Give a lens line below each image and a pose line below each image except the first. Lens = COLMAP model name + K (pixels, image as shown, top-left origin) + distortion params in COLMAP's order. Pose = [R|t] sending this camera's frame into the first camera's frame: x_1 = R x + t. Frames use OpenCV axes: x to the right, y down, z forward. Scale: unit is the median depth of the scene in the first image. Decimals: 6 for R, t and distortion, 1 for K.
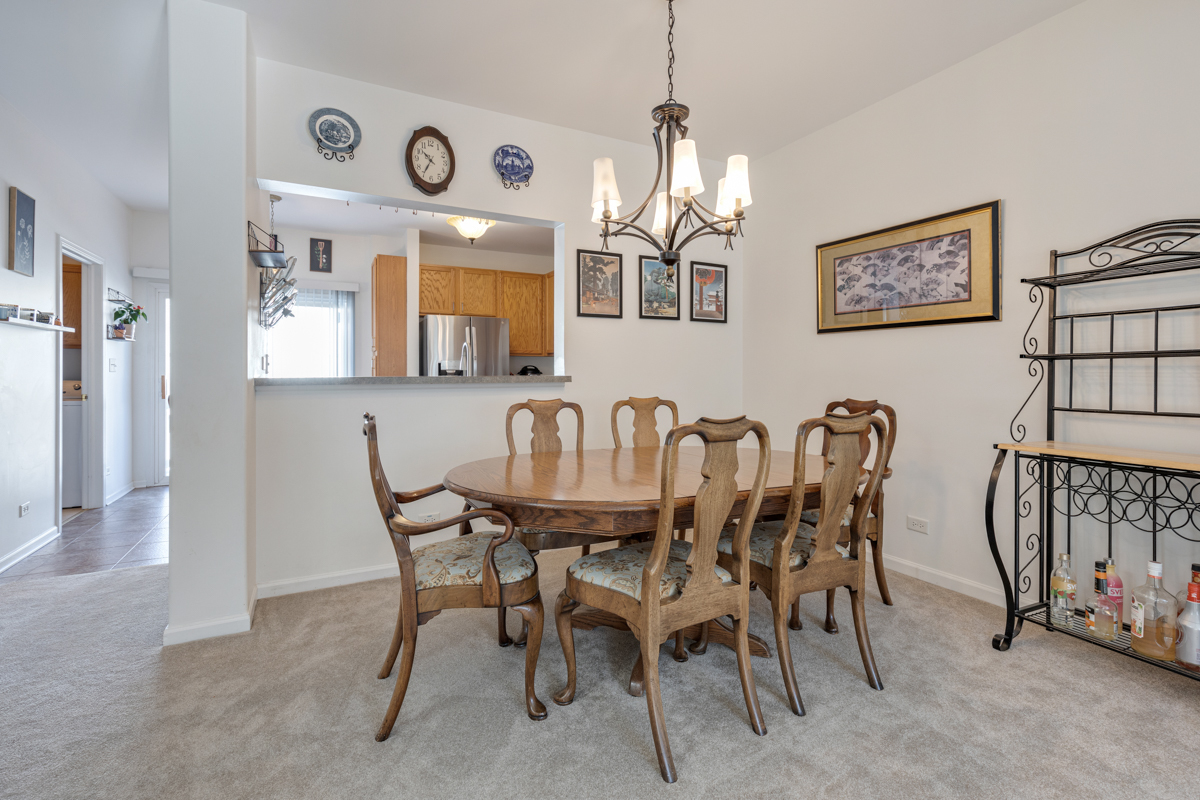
lens RADIAL K [[561.2, 0, 606.1], [0, 561.2, 378.4], [0, 0, 1]] dist [0.002750, -0.000928]
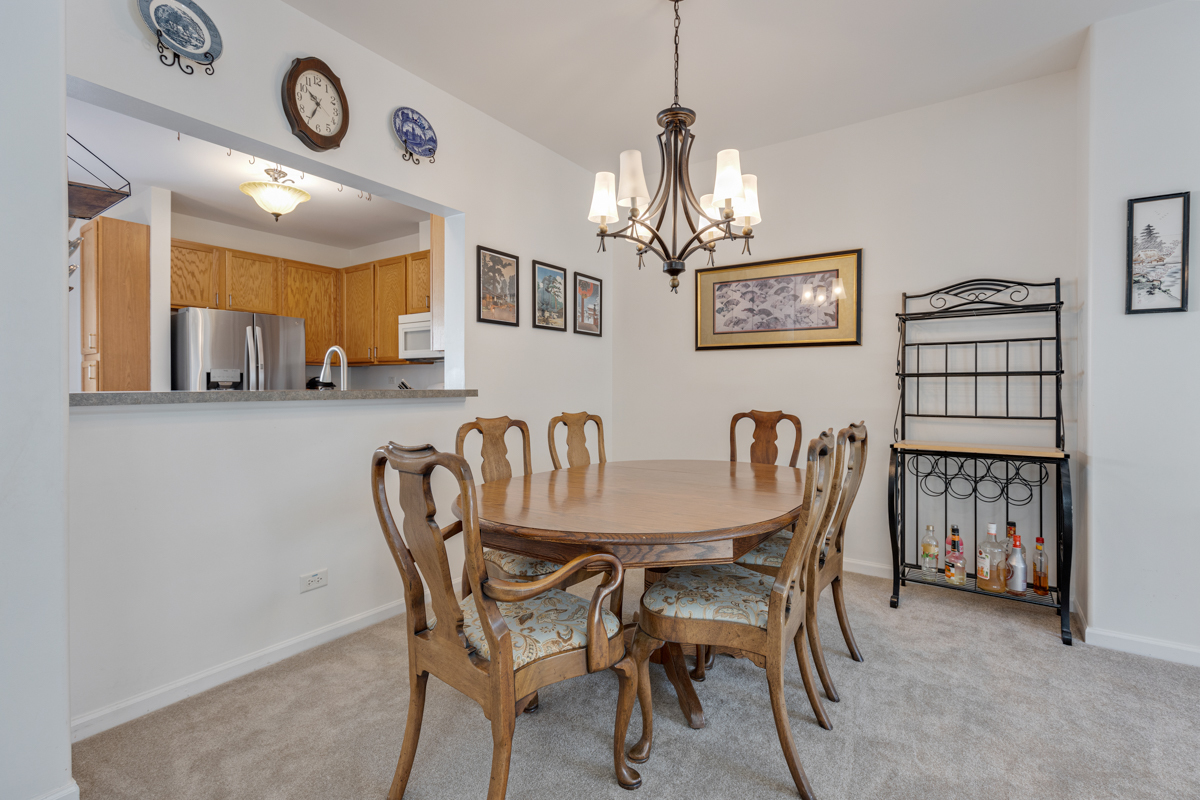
lens RADIAL K [[551.3, 0, 616.3], [0, 551.3, 395.1], [0, 0, 1]] dist [0.003369, -0.001007]
pose [[0.879448, -0.005227, 0.475965, -0.337515], [0.001664, 0.999967, 0.007906, -0.002469], [-0.475991, -0.006161, 0.879428, 0.166239]]
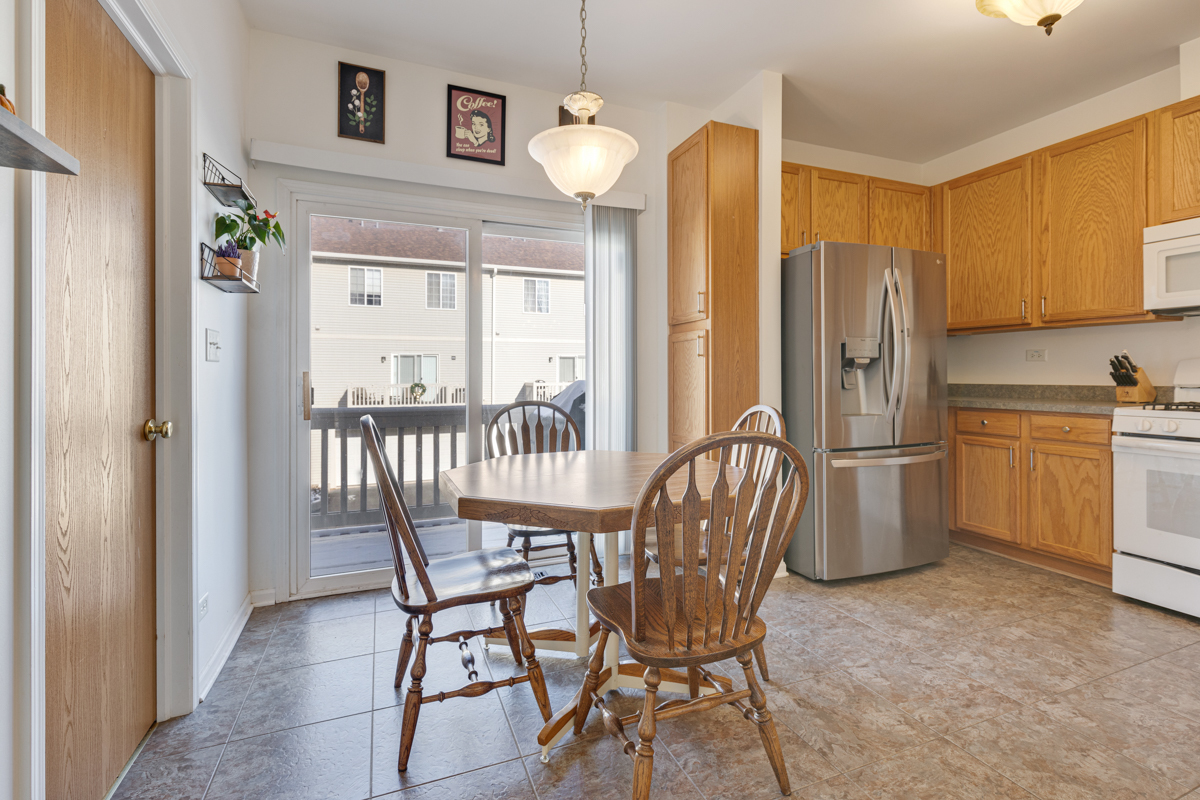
lens RADIAL K [[551.3, 0, 590.8], [0, 551.3, 377.6], [0, 0, 1]] dist [0.003369, -0.001007]
pose [[0.994680, -0.002833, -0.102972, -0.932304], [0.002100, 0.999972, -0.007223, 0.010412], [0.102990, 0.006969, 0.994658, 1.040453]]
